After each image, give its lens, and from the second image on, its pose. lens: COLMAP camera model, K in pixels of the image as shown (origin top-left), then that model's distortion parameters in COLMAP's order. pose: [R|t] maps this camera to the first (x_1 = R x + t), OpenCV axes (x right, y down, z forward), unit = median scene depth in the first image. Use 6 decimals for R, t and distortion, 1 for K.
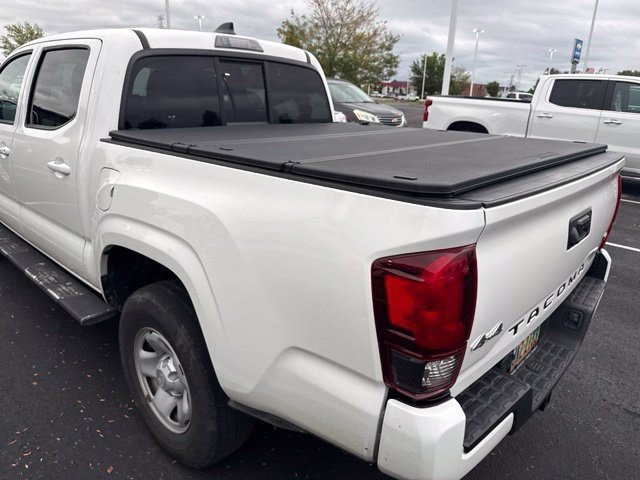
lens RADIAL K [[460.7, 0, 325.5], [0, 460.7, 240.1], [0, 0, 1]] dist [0.016698, -0.024151]
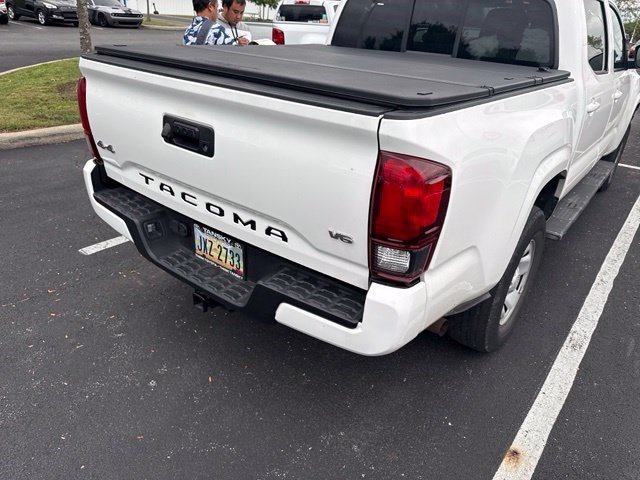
lens RADIAL K [[460.7, 0, 326.7], [0, 460.7, 241.3], [0, 0, 1]] dist [0.016698, -0.024151]
pose [[0.085510, 0.416875, -0.904933, 0.960304], [-0.360080, 0.859800, 0.362059, -0.182473], [0.928994, 0.294889, 0.223630, 0.673155]]
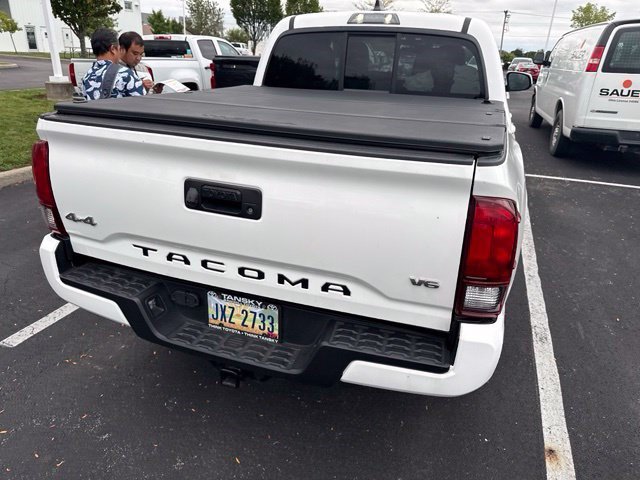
lens RADIAL K [[460.7, 0, 326.4], [0, 460.7, 232.2], [0, 0, 1]] dist [0.016698, -0.024151]
pose [[0.395738, 0.318564, -0.861341, 0.875723], [-0.307162, 0.929806, 0.202762, -0.129607], [0.865473, 0.184331, 0.465810, 0.455841]]
